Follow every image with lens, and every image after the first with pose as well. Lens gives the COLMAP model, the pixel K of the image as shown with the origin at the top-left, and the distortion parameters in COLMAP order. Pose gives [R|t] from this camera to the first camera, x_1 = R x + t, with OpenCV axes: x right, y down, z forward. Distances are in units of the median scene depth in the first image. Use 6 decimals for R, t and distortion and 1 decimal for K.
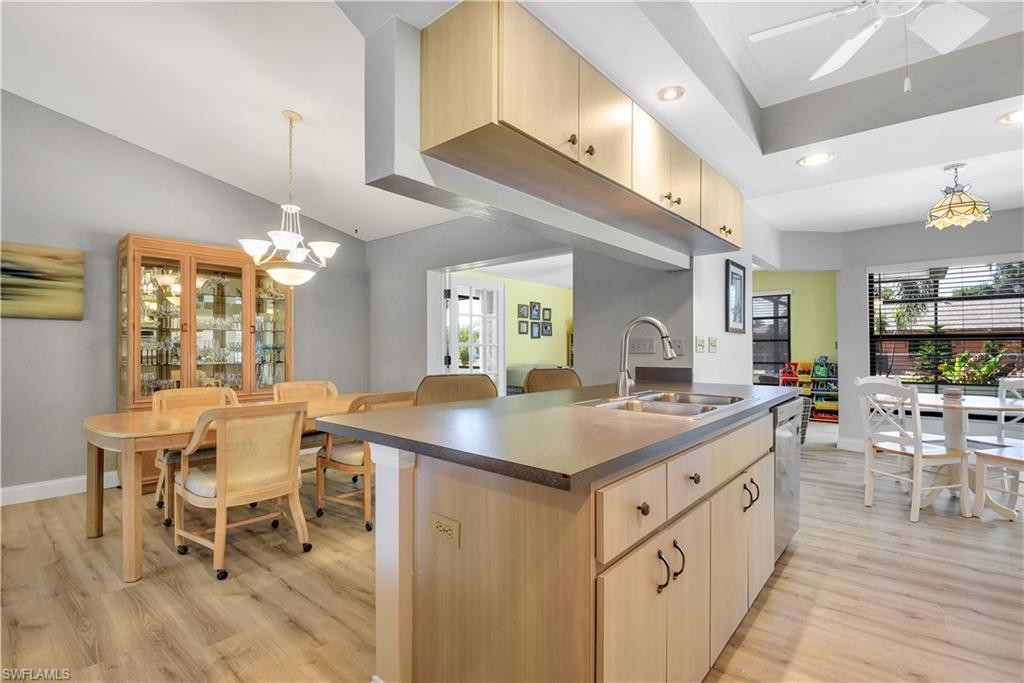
lens RADIAL K [[475.3, 0, 506.4], [0, 475.3, 345.9], [0, 0, 1]] dist [-0.001672, -0.006381]
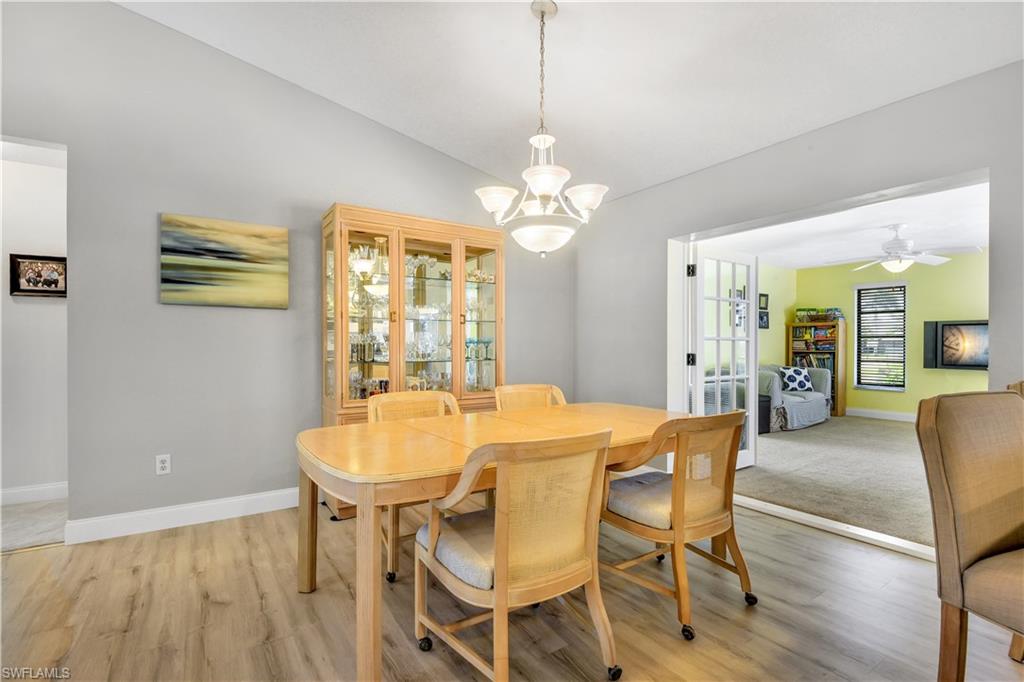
lens RADIAL K [[475.8, 0, 509.9], [0, 475.8, 345.8], [0, 0, 1]] dist [0.011938, -0.000367]
pose [[0.963296, 0.003790, -0.268414, -0.309865], [-0.001247, 0.999953, 0.009646, 0.003254], [0.268437, -0.008957, 0.963255, 0.307903]]
